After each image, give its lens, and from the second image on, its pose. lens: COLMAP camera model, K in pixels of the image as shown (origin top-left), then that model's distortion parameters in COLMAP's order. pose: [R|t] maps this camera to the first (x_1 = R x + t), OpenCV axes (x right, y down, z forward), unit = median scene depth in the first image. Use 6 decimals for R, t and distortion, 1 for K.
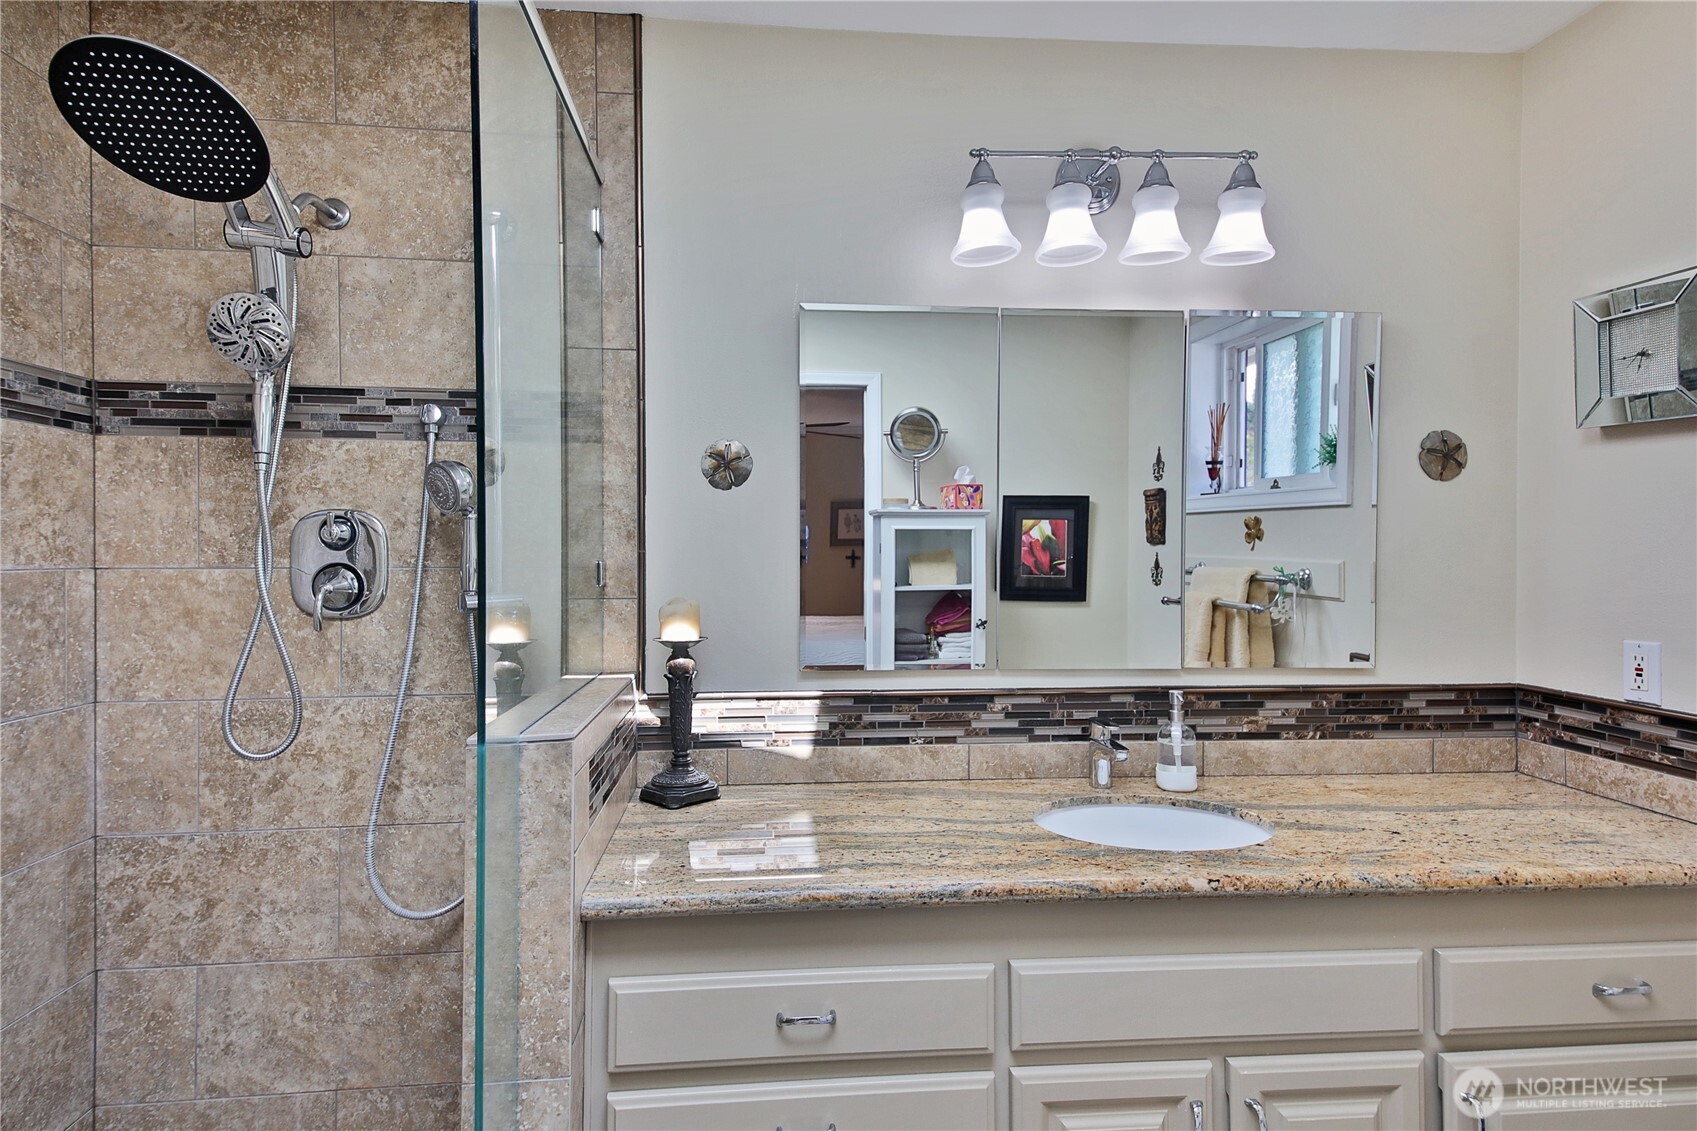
lens RADIAL K [[912.8, 0, 850.3], [0, 912.8, 553.9], [0, 0, 1]] dist [0.015602, 0.000014]
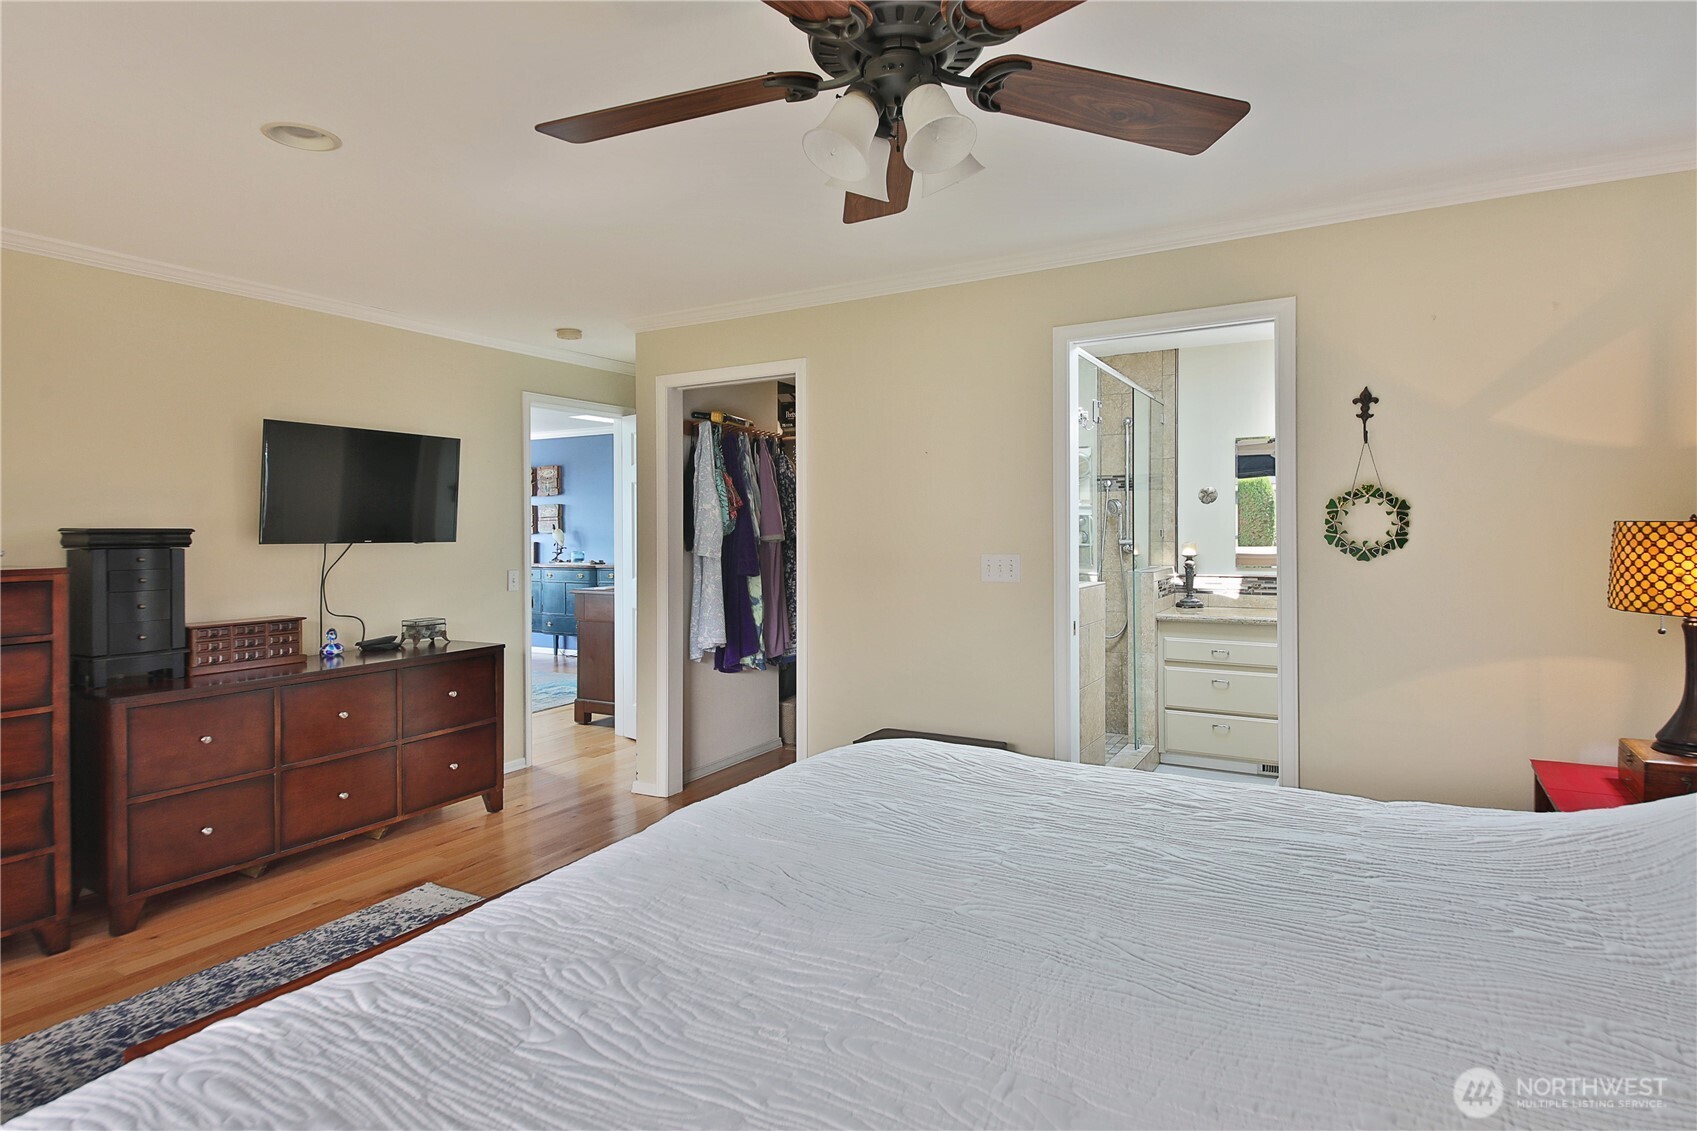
lens RADIAL K [[912.8, 0, 850.7], [0, 912.8, 557.1], [0, 0, 1]] dist [0.015602, 0.000014]
pose [[0.827994, 0.005133, -0.560714, 0.562276], [0.003554, 0.999890, 0.014402, 0.052044], [0.560726, -0.013918, 0.827884, -2.055998]]
